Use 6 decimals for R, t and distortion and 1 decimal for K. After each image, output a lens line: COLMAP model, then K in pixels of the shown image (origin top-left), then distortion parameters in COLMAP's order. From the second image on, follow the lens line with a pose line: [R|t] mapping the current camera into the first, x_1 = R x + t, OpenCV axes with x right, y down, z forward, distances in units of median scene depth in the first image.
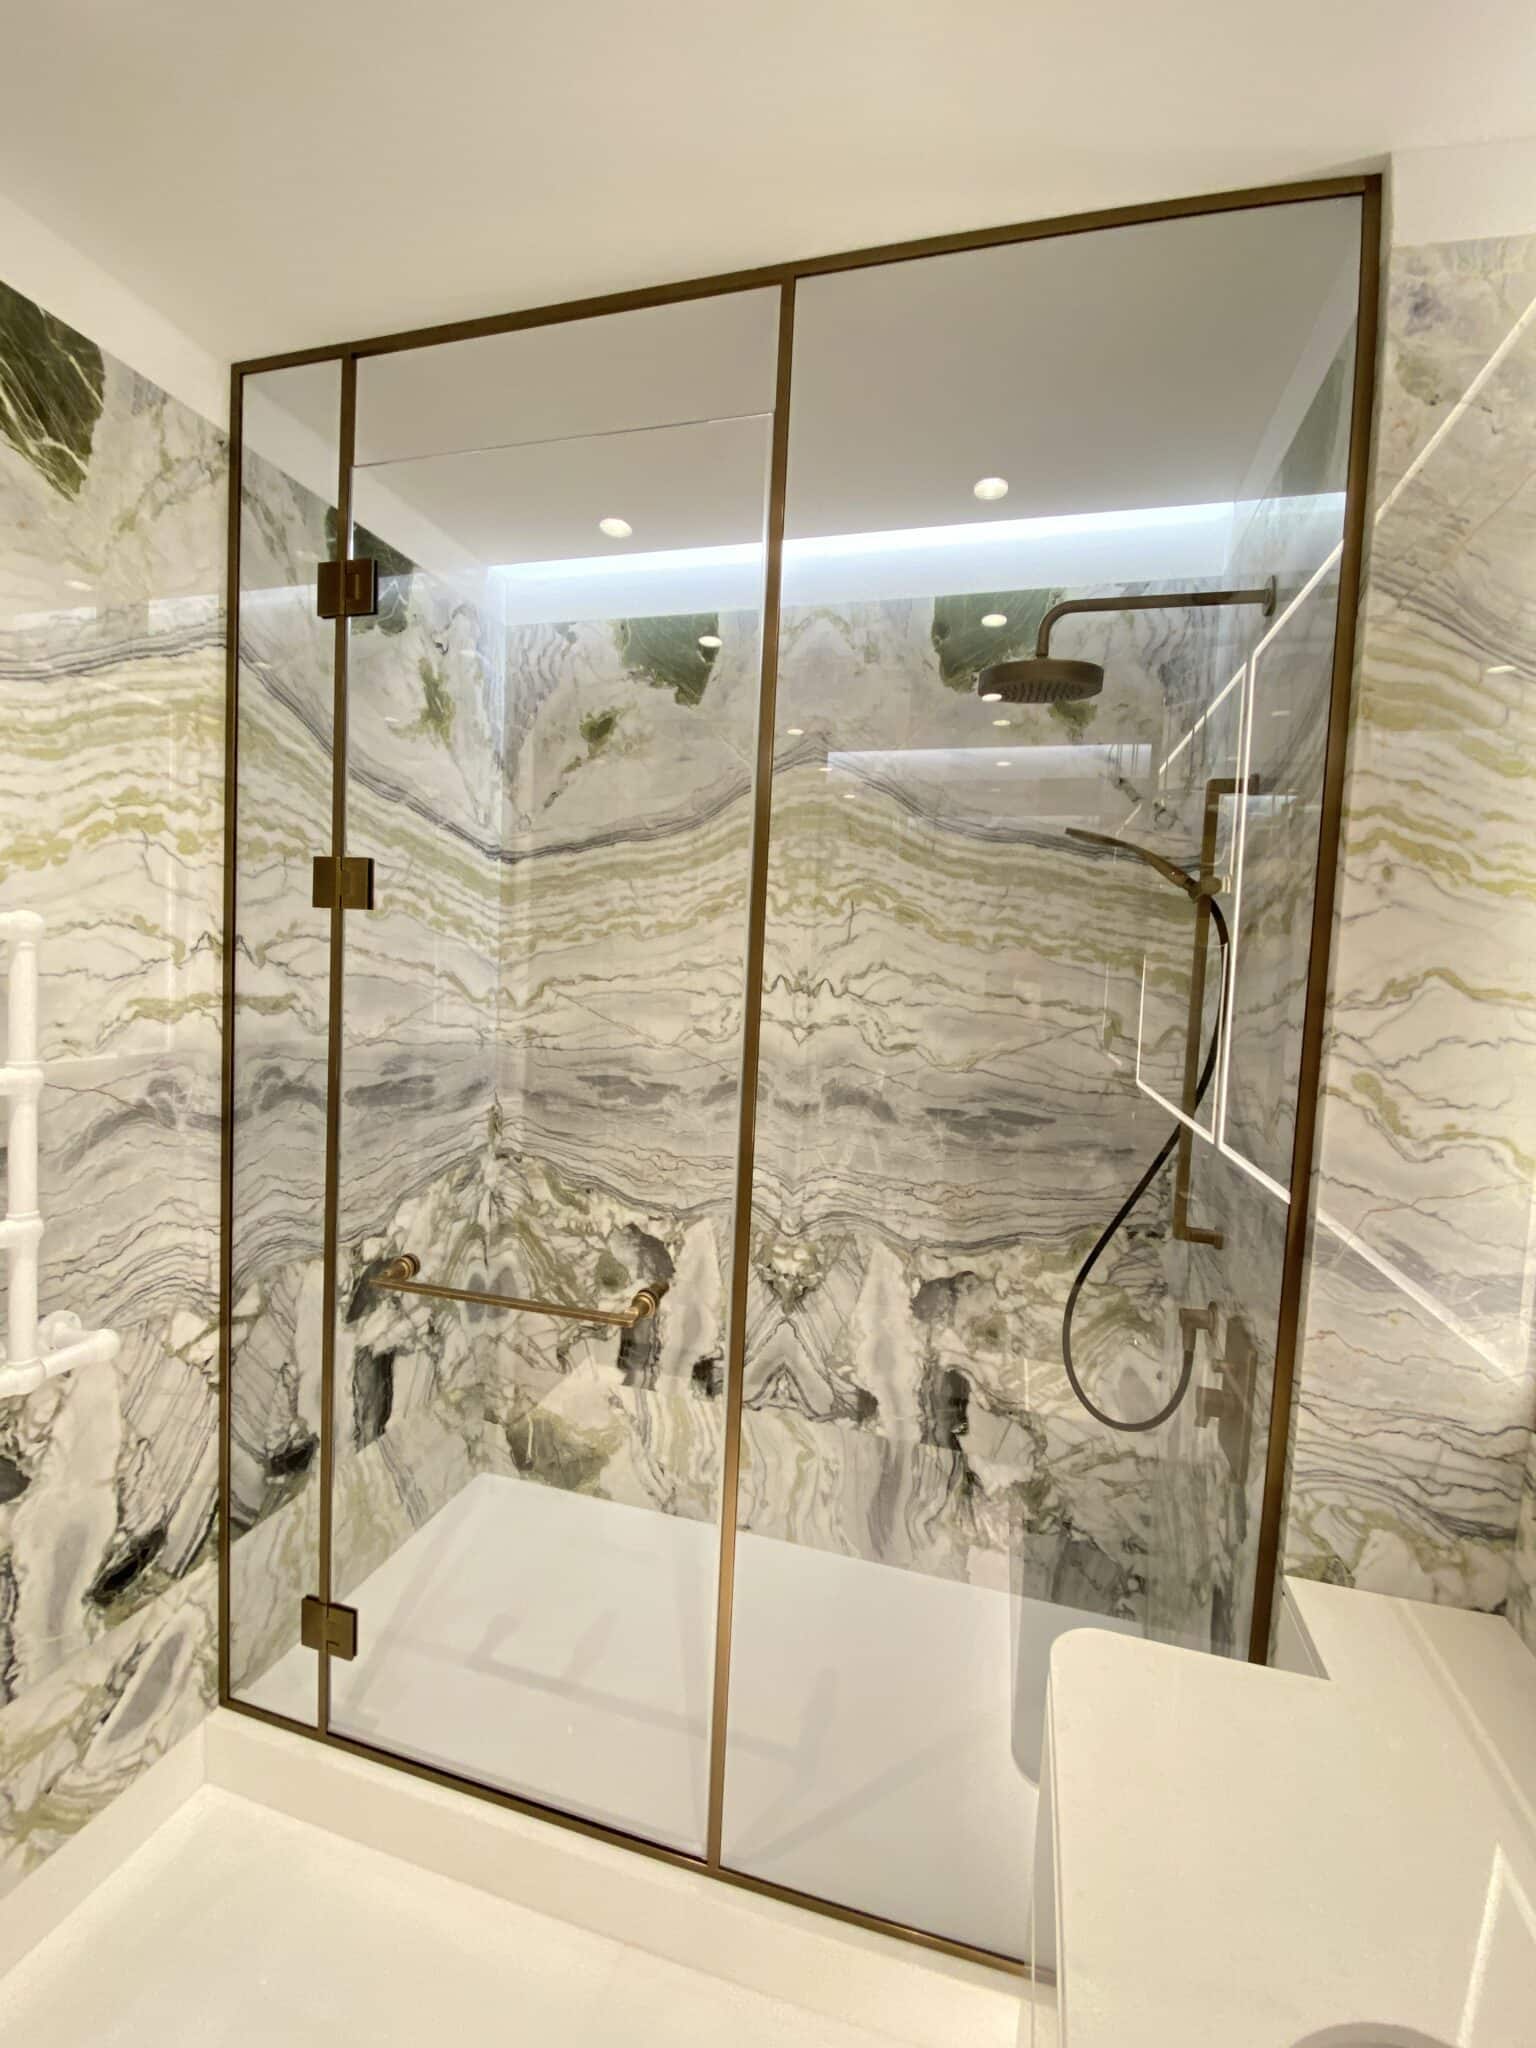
lens RADIAL K [[857.1, 0, 757.0], [0, 857.1, 1020.8], [0, 0, 1]] dist [0.010228, -0.013653]
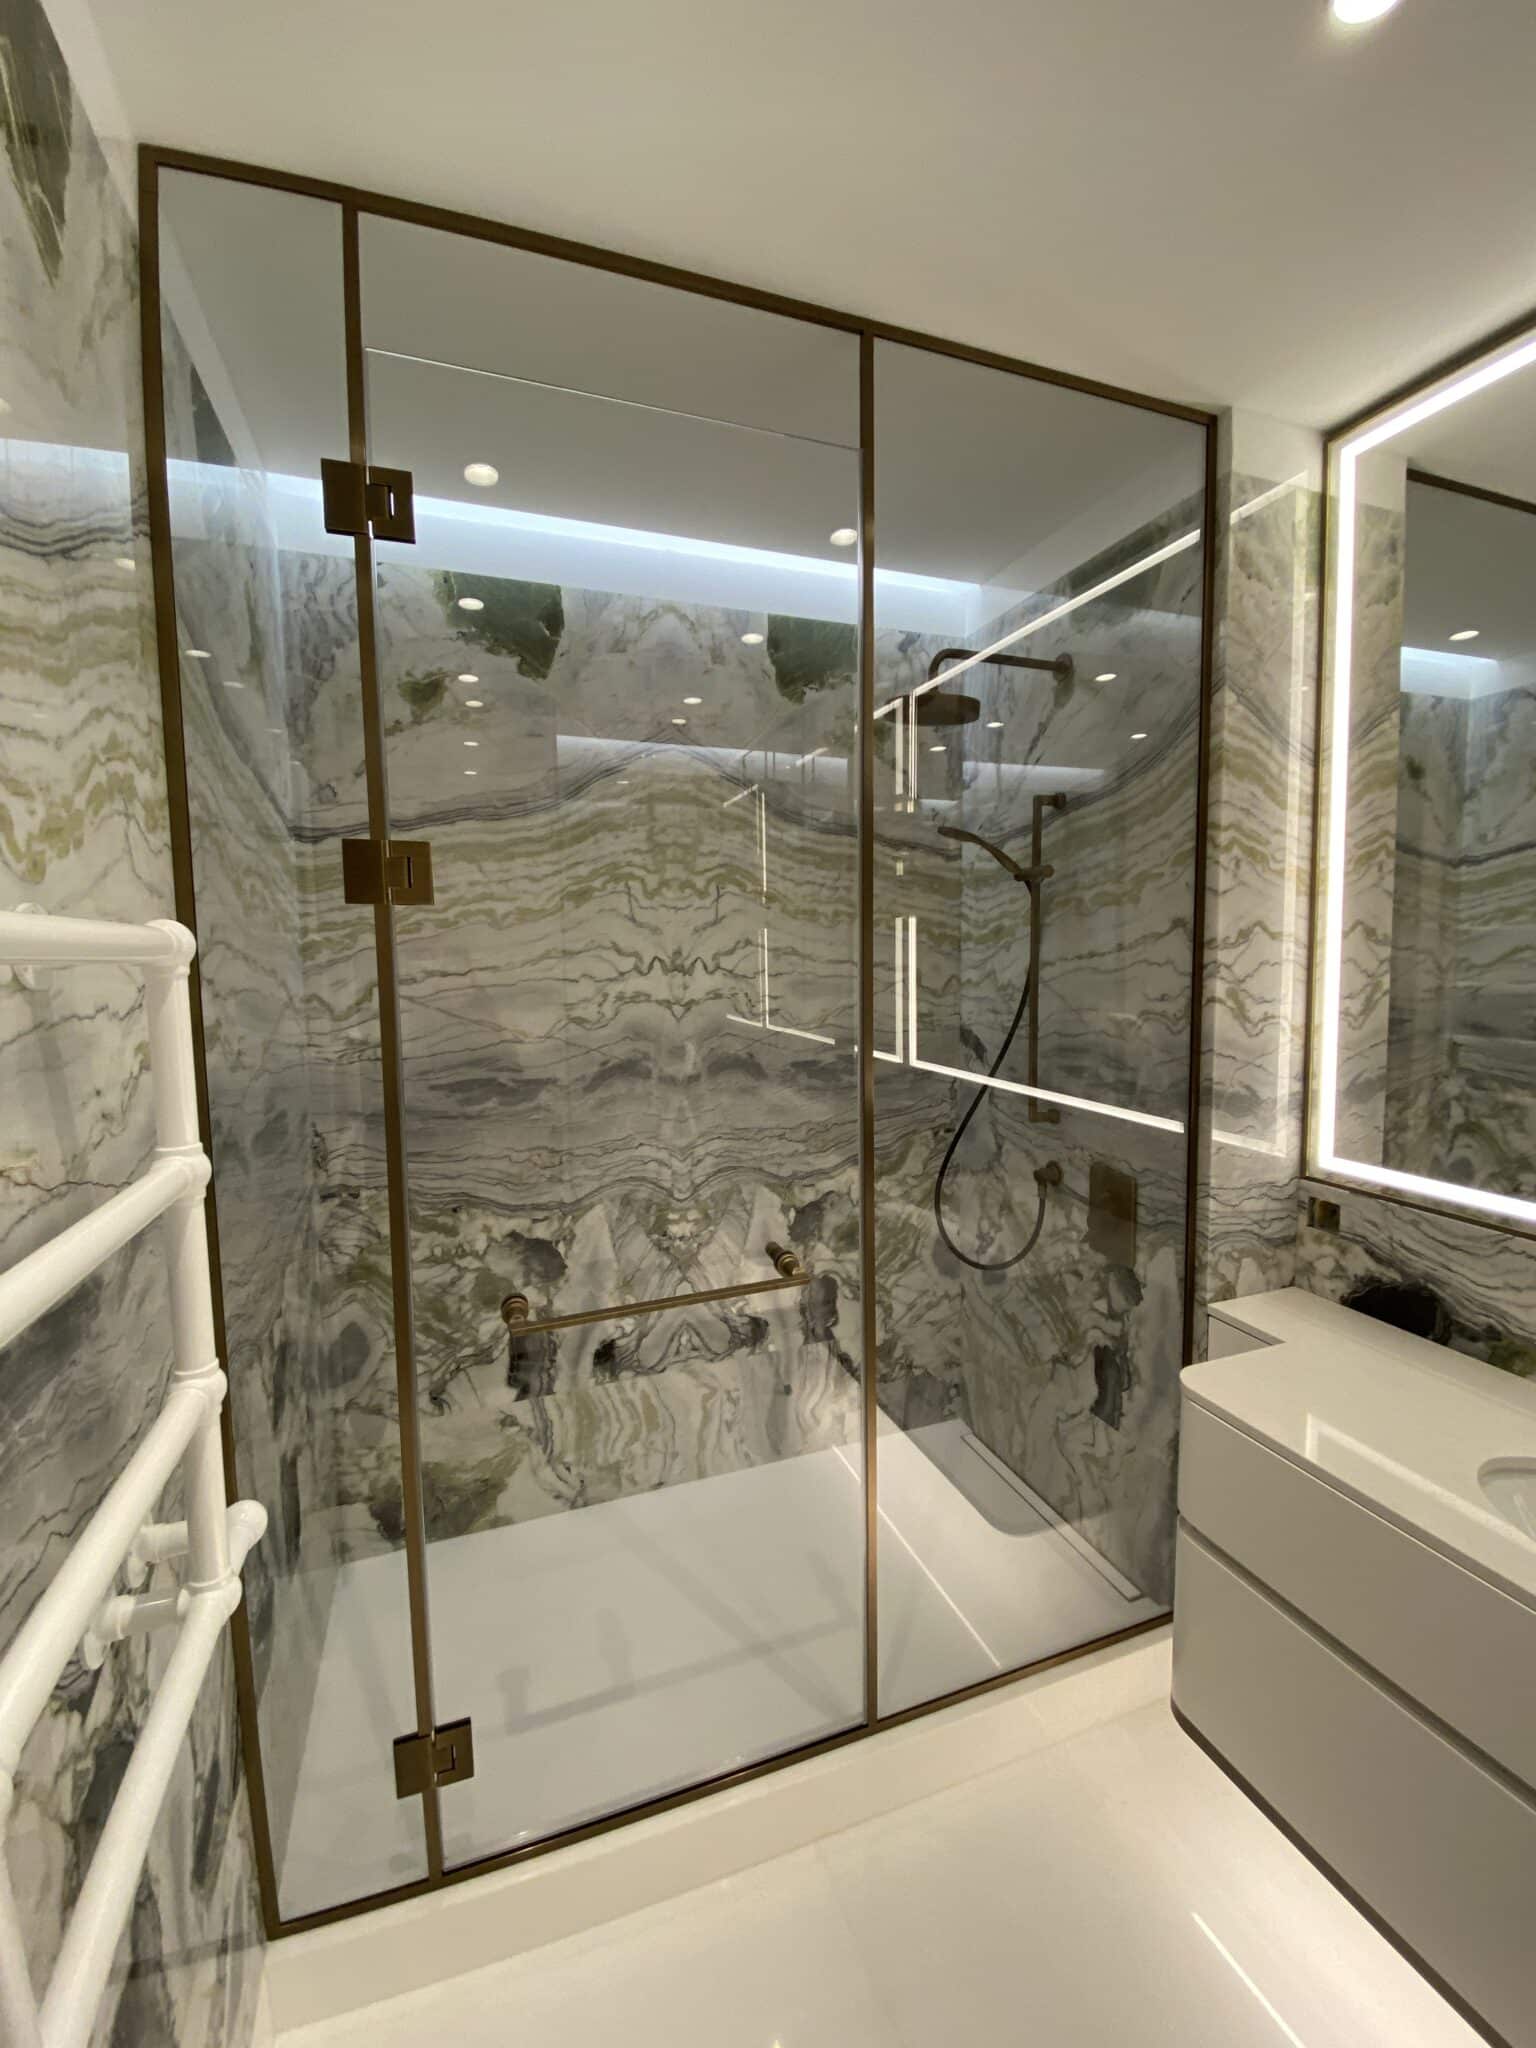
lens RADIAL K [[857.1, 0, 708.6], [0, 857.1, 1028.5], [0, 0, 1]] dist [0.010228, -0.013653]
pose [[0.811886, -0.107616, 0.573812, -0.635462], [0.089543, 0.994188, 0.059761, -0.028420], [-0.576909, 0.002862, 0.816804, 0.142397]]
